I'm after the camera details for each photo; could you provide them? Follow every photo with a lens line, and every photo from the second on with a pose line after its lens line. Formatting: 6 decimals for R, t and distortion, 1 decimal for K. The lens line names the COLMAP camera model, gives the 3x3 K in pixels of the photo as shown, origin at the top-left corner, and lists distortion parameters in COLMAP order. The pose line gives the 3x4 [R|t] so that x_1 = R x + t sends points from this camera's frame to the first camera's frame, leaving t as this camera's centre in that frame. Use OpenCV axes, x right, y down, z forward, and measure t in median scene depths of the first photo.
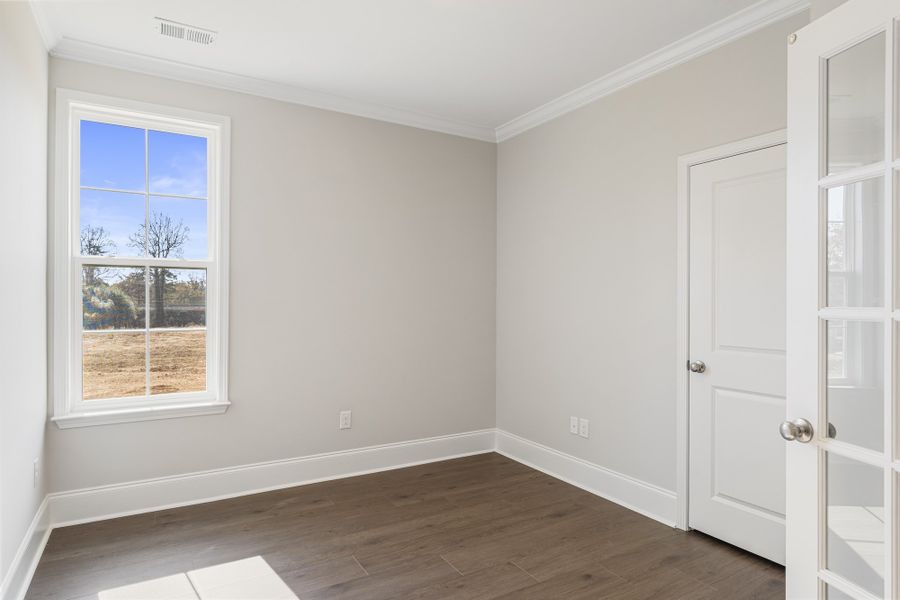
lens RADIAL K [[534.6, 0, 450.0], [0, 534.6, 300.0], [0, 0, 1]] dist [0.000193, 0.000363]
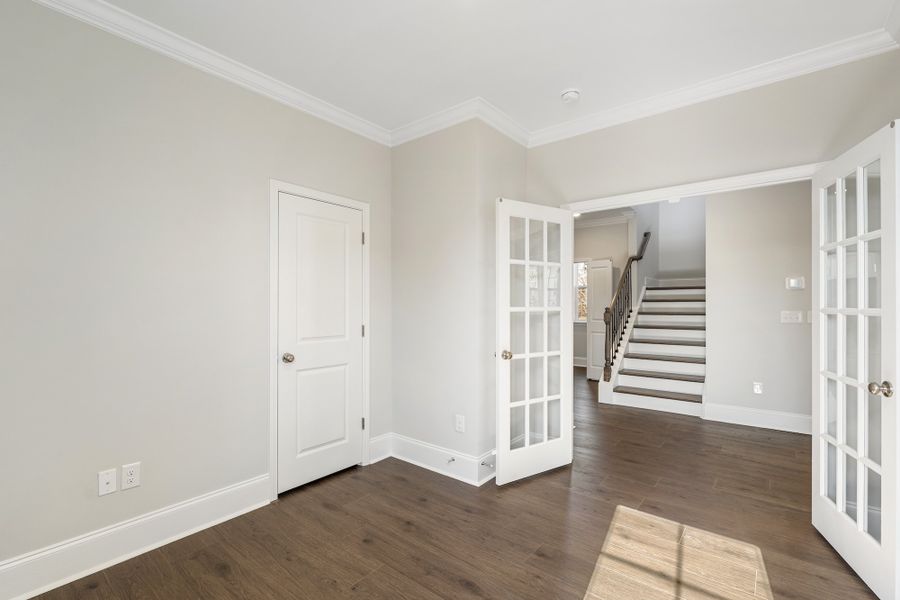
lens RADIAL K [[414.4, 0, 450.0], [0, 414.4, 300.0], [0, 0, 1]] dist [-0.001640, -0.000280]
pose [[-0.370531, 0.004470, 0.928809, -0.576043], [-0.006012, 0.999956, -0.007211, -0.003445], [-0.928801, -0.008256, -0.370488, 1.031724]]
